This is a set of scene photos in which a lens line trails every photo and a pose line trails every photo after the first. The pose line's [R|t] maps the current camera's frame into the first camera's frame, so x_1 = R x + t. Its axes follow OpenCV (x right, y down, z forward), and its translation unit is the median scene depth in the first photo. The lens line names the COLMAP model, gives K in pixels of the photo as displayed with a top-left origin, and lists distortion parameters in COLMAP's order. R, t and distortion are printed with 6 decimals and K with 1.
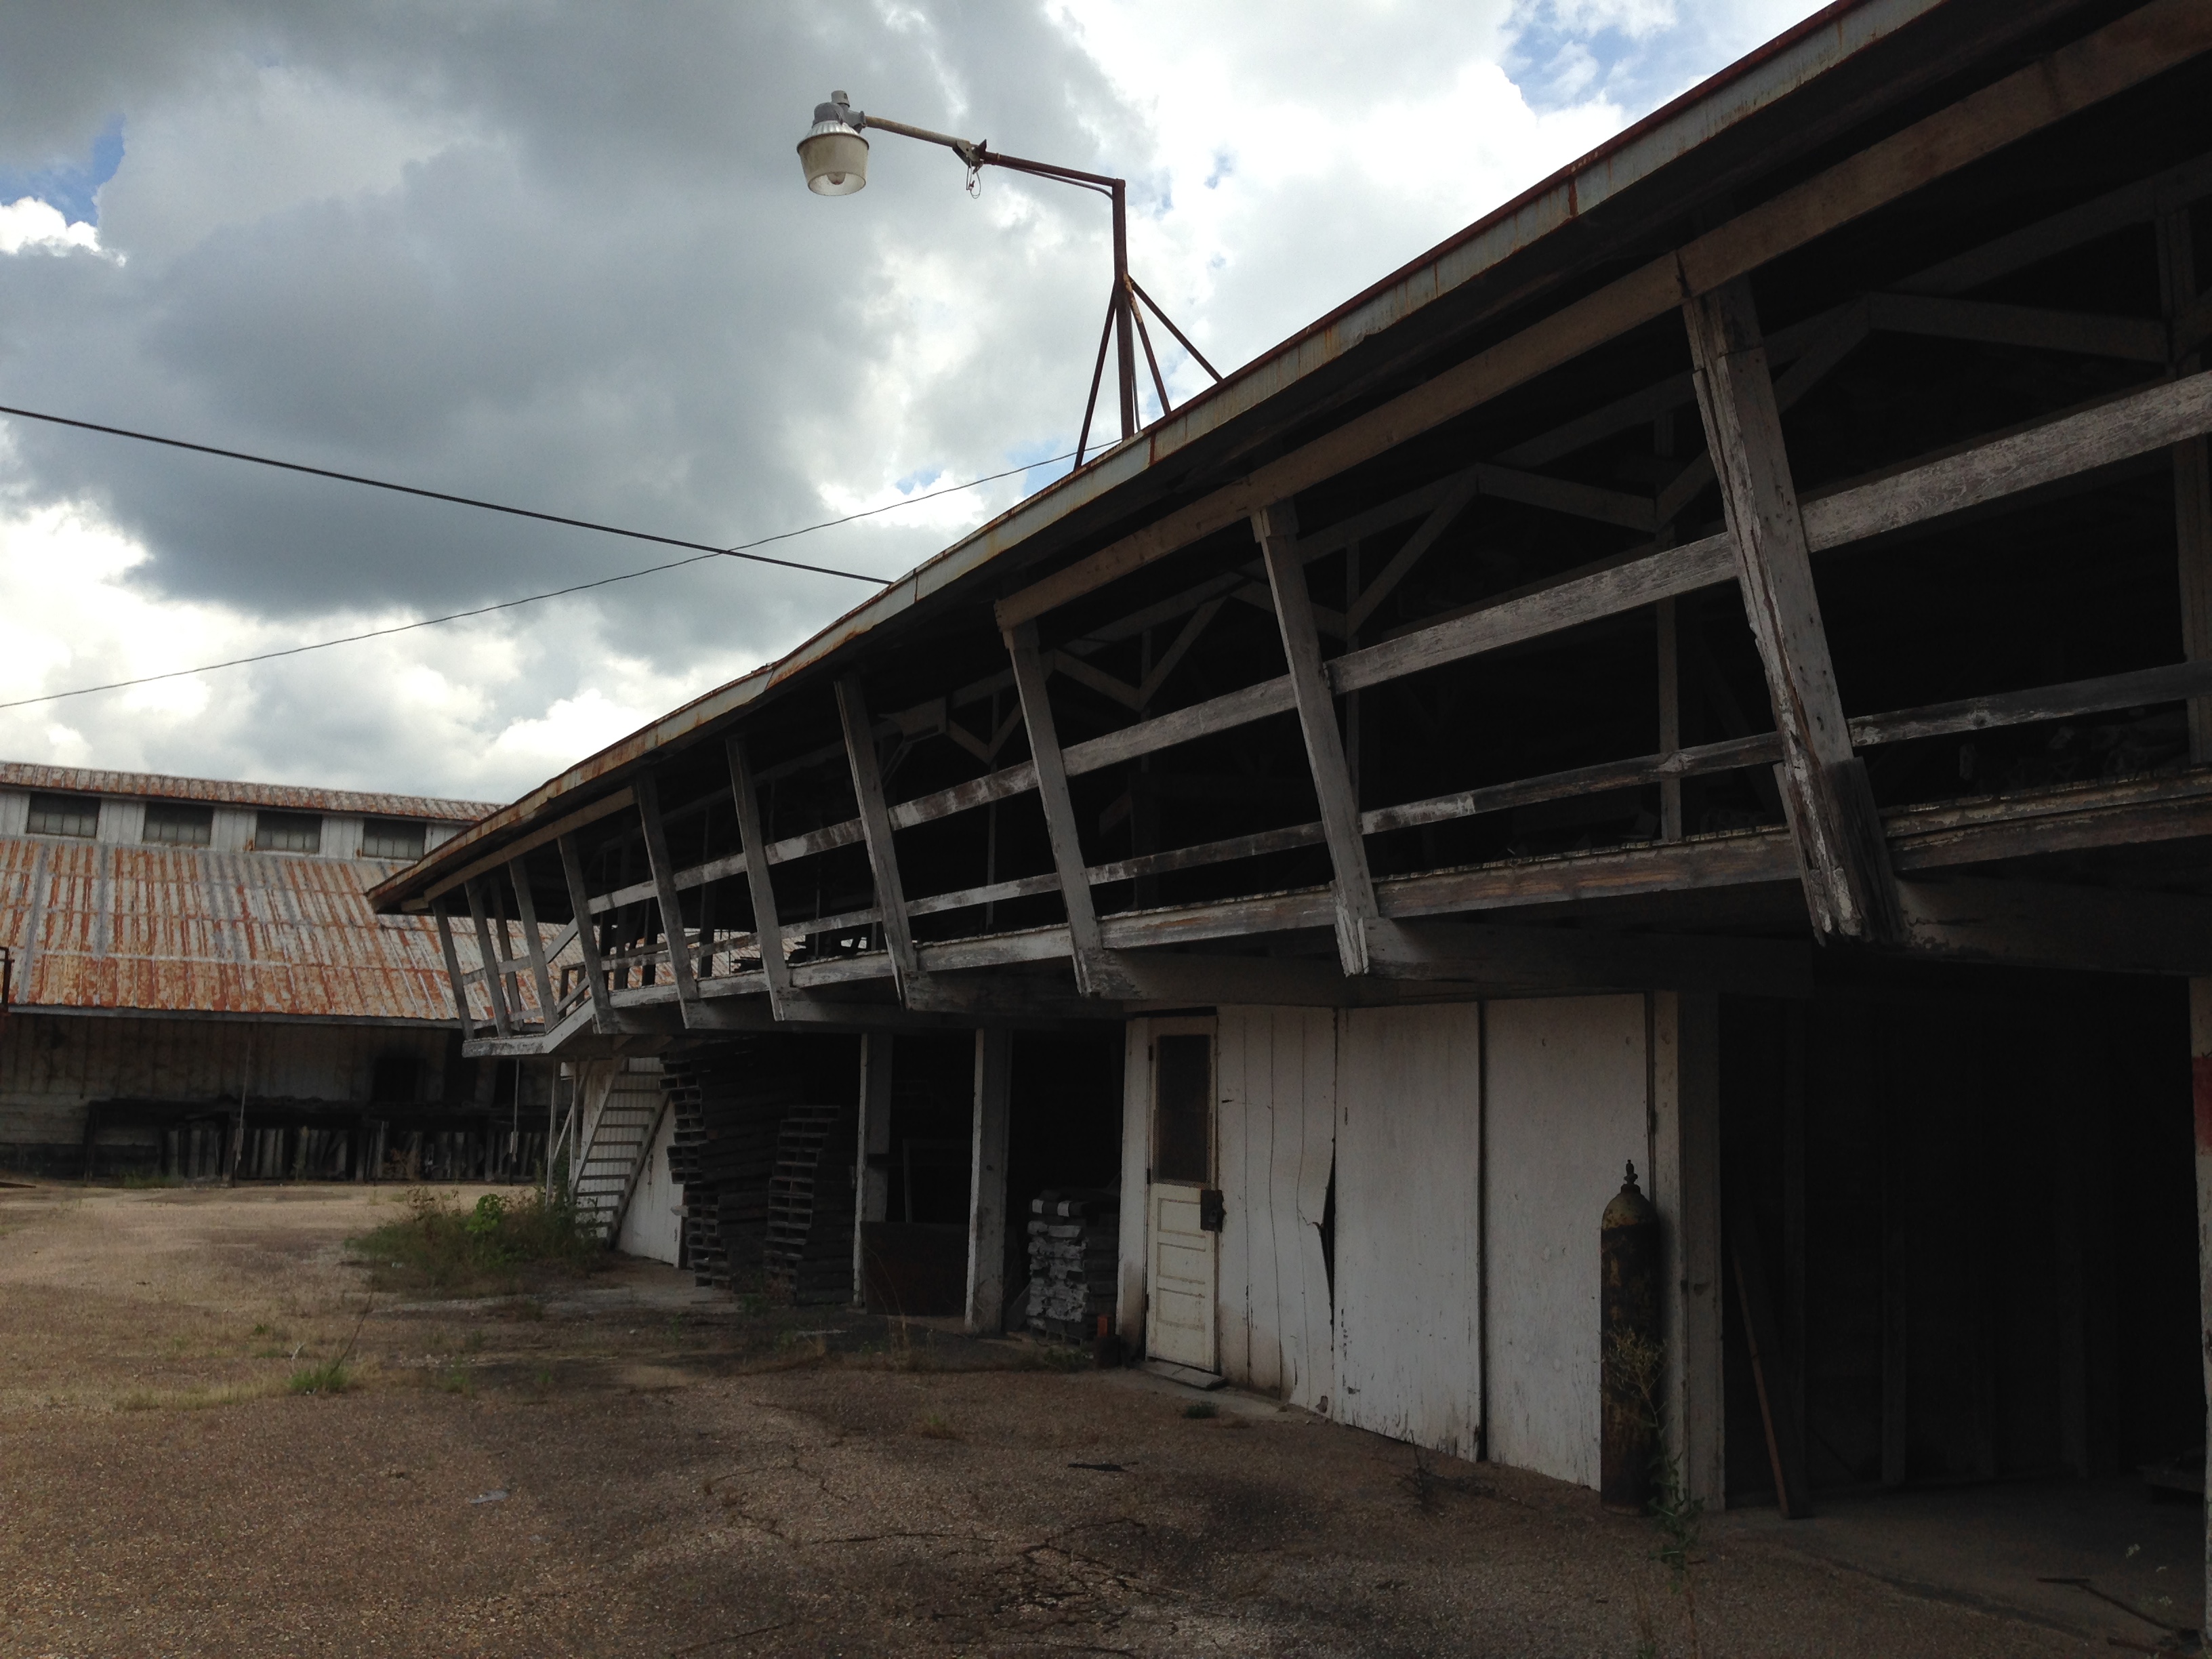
lens RADIAL K [[2124.1, 0, 1069.1], [0, 2124.1, 814.0], [0, 0, 1]] dist [0.109332, -0.088600]
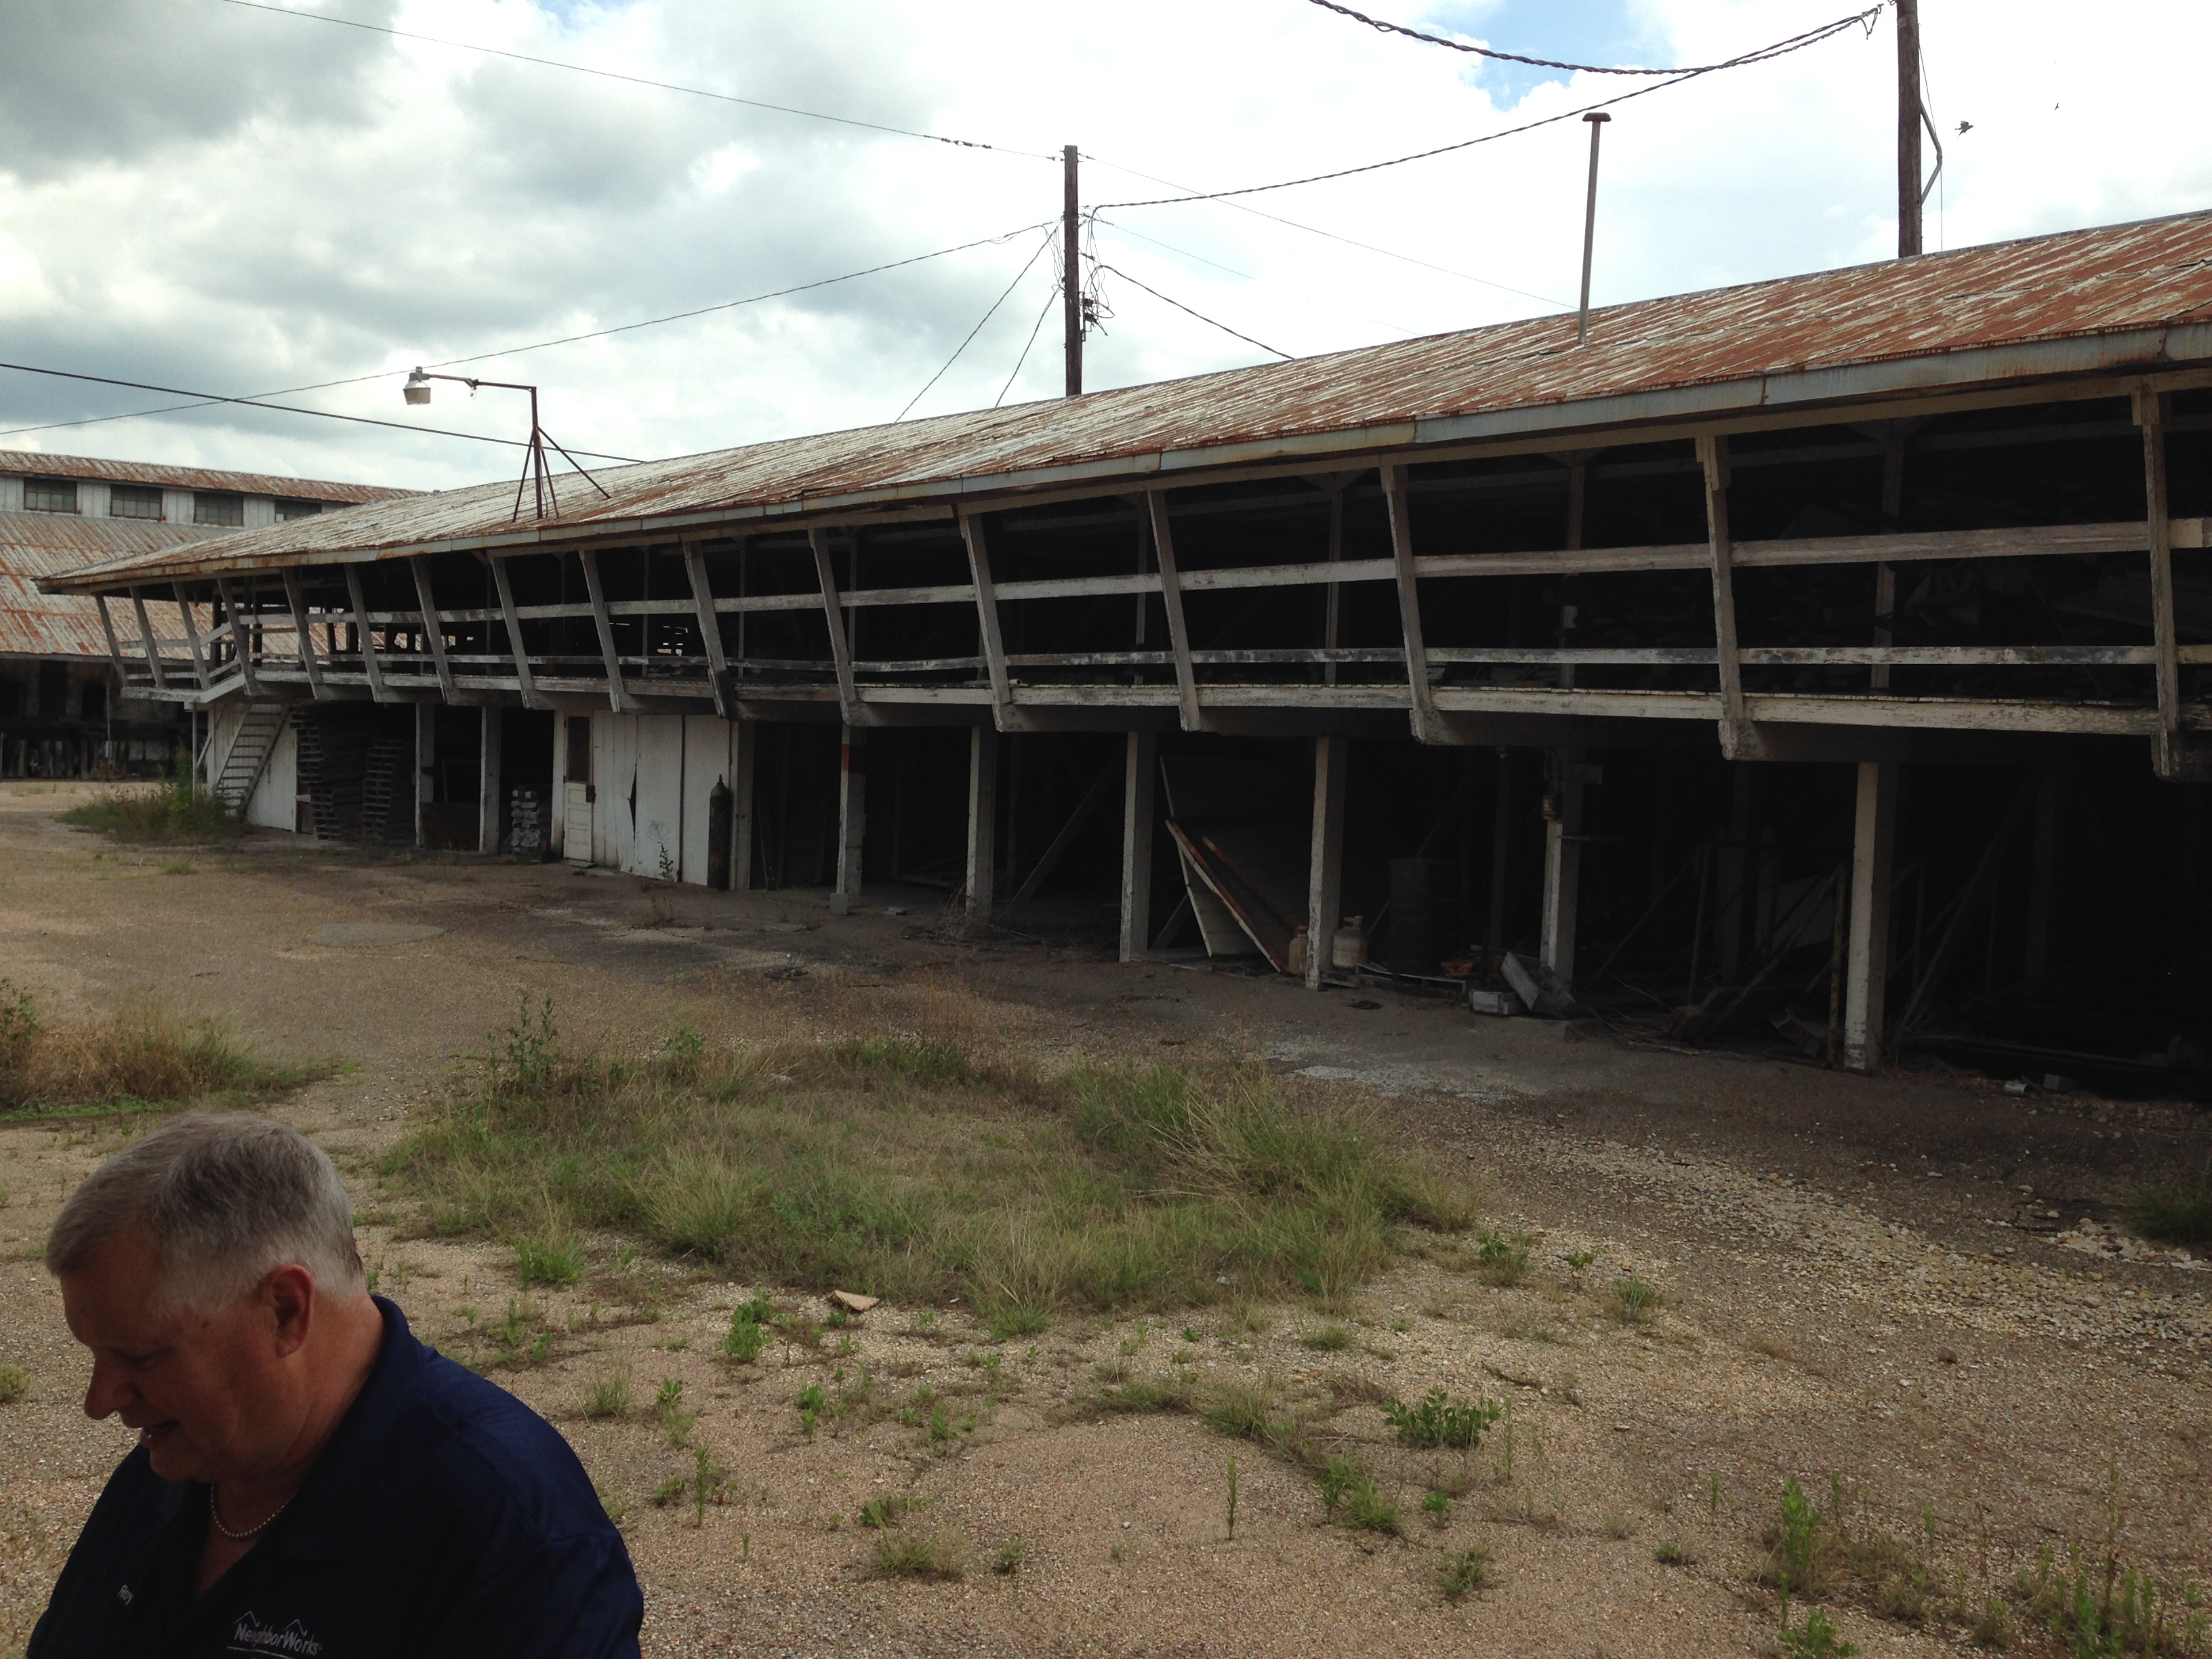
lens RADIAL K [[2162.0, 0, 1035.0], [0, 2162.0, 767.5], [0, 0, 1]] dist [0.302044, -0.507277]
pose [[0.980982, -0.000437, 0.194097, 0.065634], [-0.031545, 0.986343, 0.161653, -0.197058], [-0.191516, -0.164701, 0.967572, -1.131828]]
